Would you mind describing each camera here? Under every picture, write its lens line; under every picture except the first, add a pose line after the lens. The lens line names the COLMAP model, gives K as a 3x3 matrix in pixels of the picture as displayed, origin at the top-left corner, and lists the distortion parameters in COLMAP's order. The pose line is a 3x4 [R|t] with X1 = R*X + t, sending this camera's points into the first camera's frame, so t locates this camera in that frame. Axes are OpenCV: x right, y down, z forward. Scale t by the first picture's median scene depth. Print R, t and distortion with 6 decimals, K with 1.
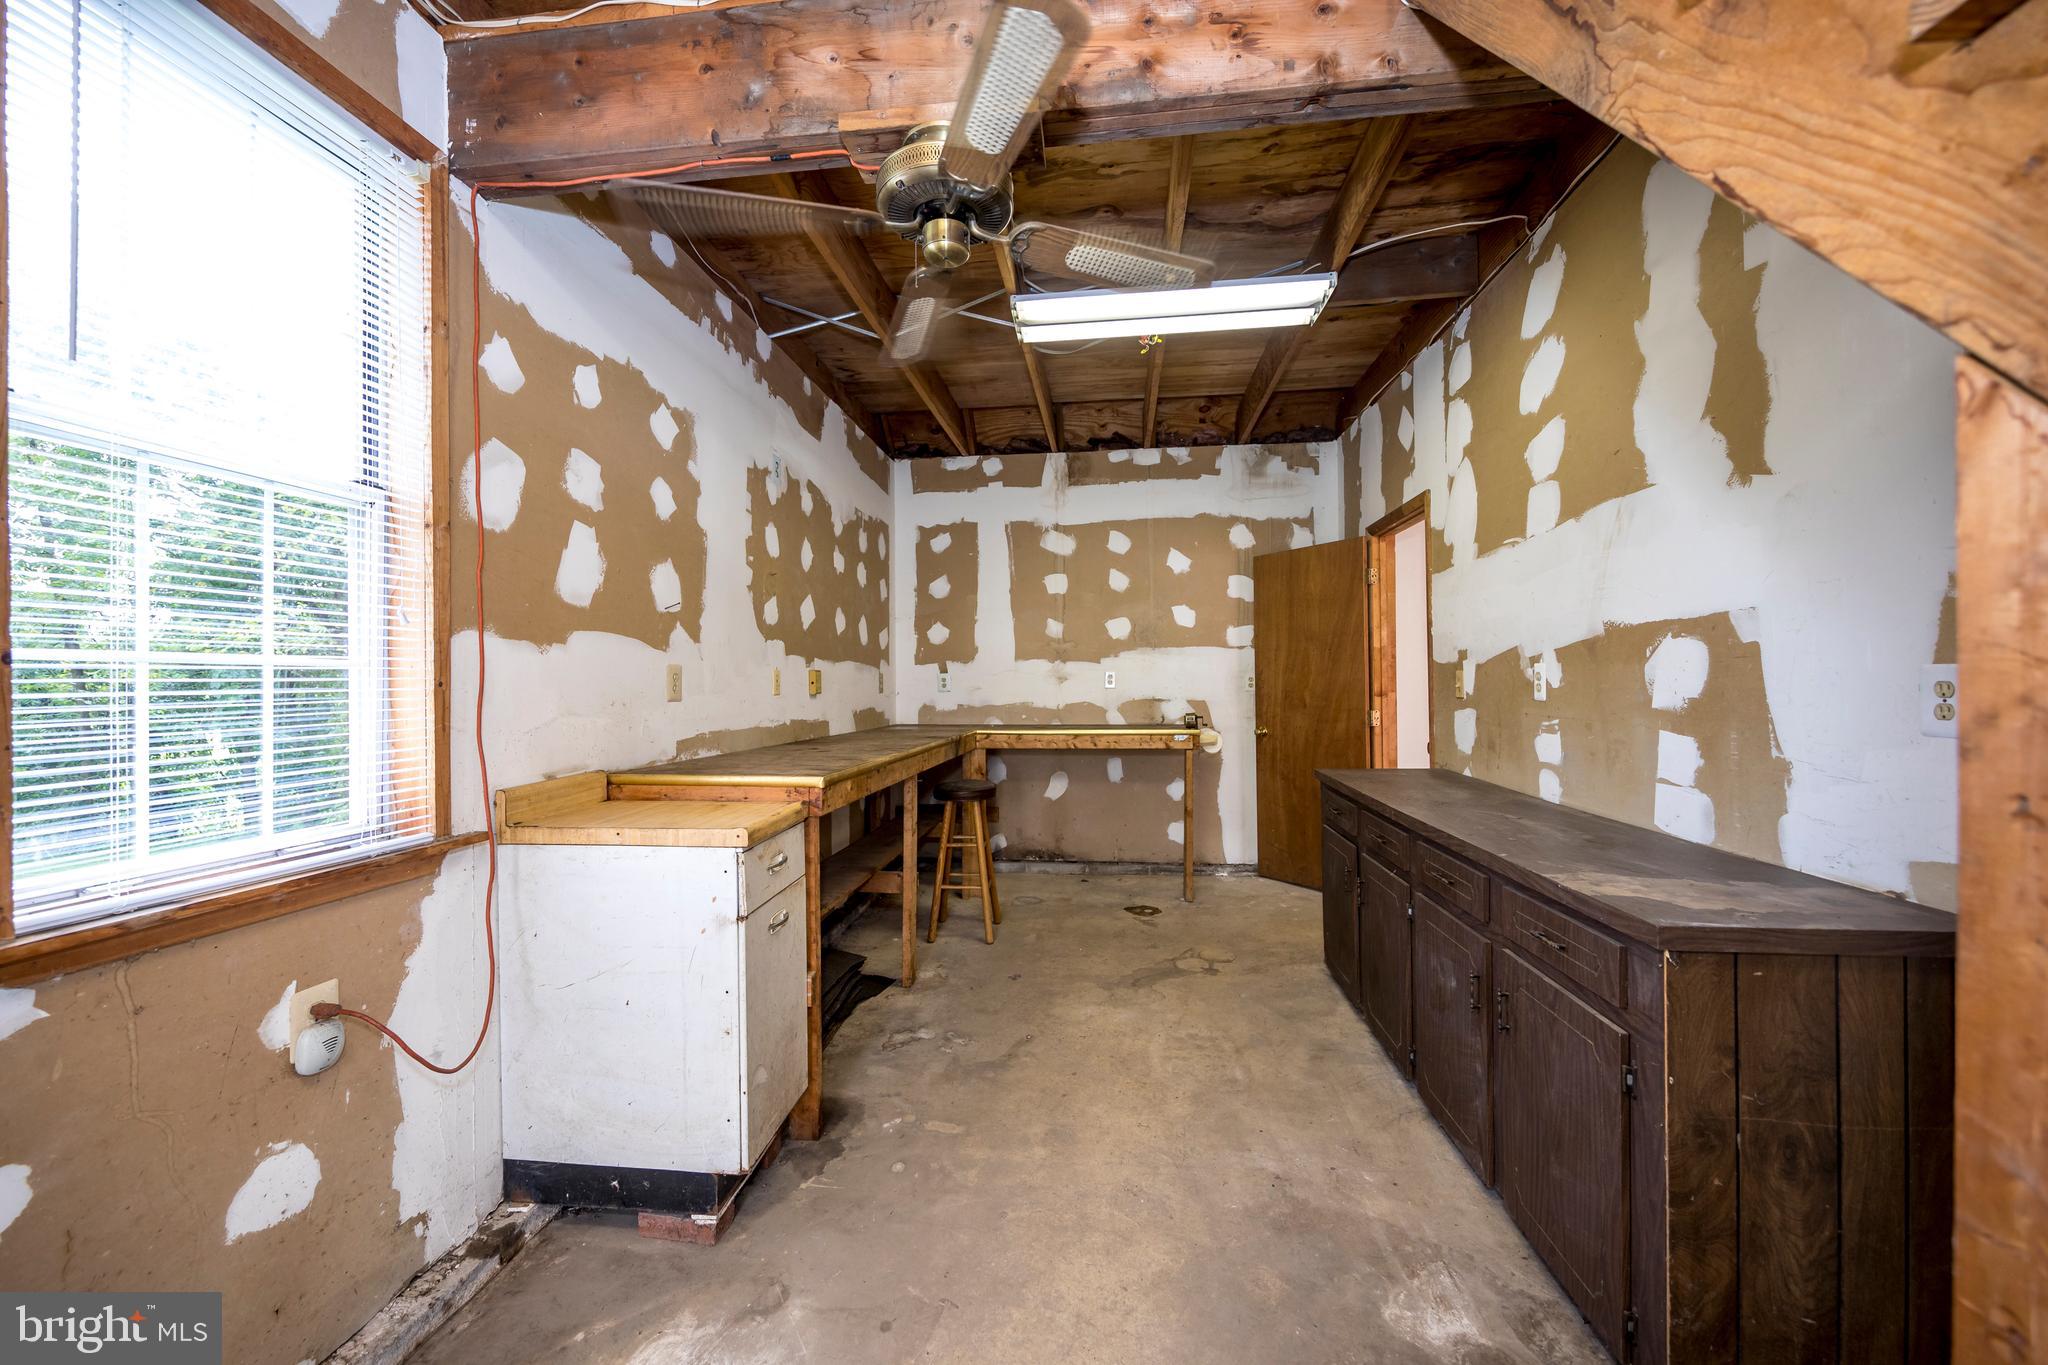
lens RADIAL K [[781.4, 0, 1018.5], [0, 781.4, 685.3], [0, 0, 1]] dist [0.003078, 0.000151]
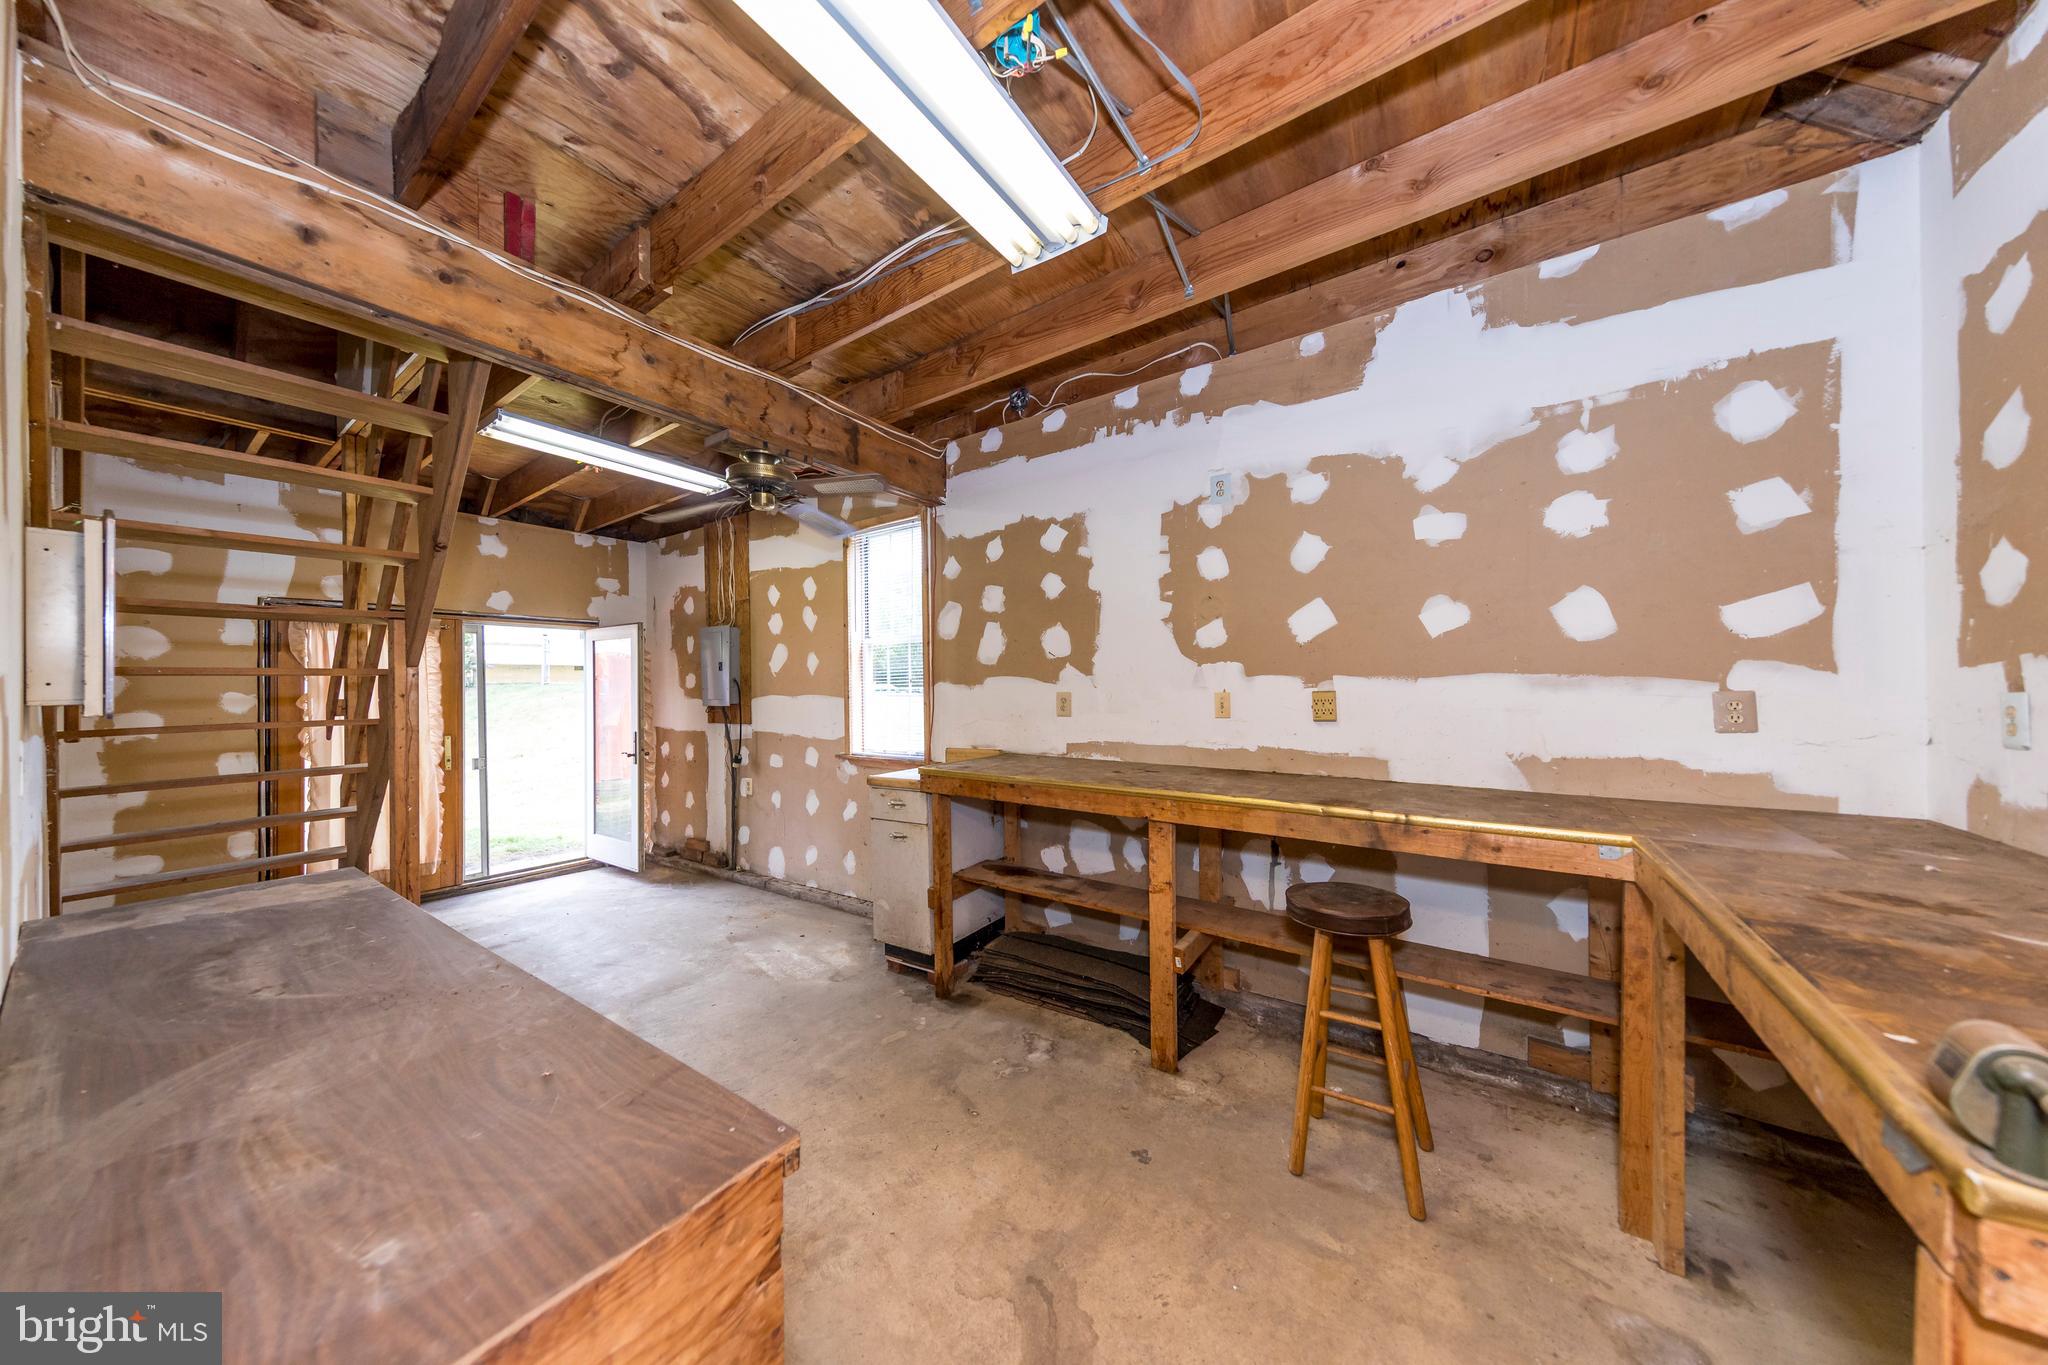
lens RADIAL K [[644.2, 0, 1021.5], [0, 644.2, 681.6], [0, 0, 1]] dist [0.001281, 0.000027]
pose [[-0.476129, 0.009635, -0.879323, 0.693623], [0.013230, 0.999905, 0.003792, -0.052946], [0.879276, -0.009828, -0.476211, 1.536770]]
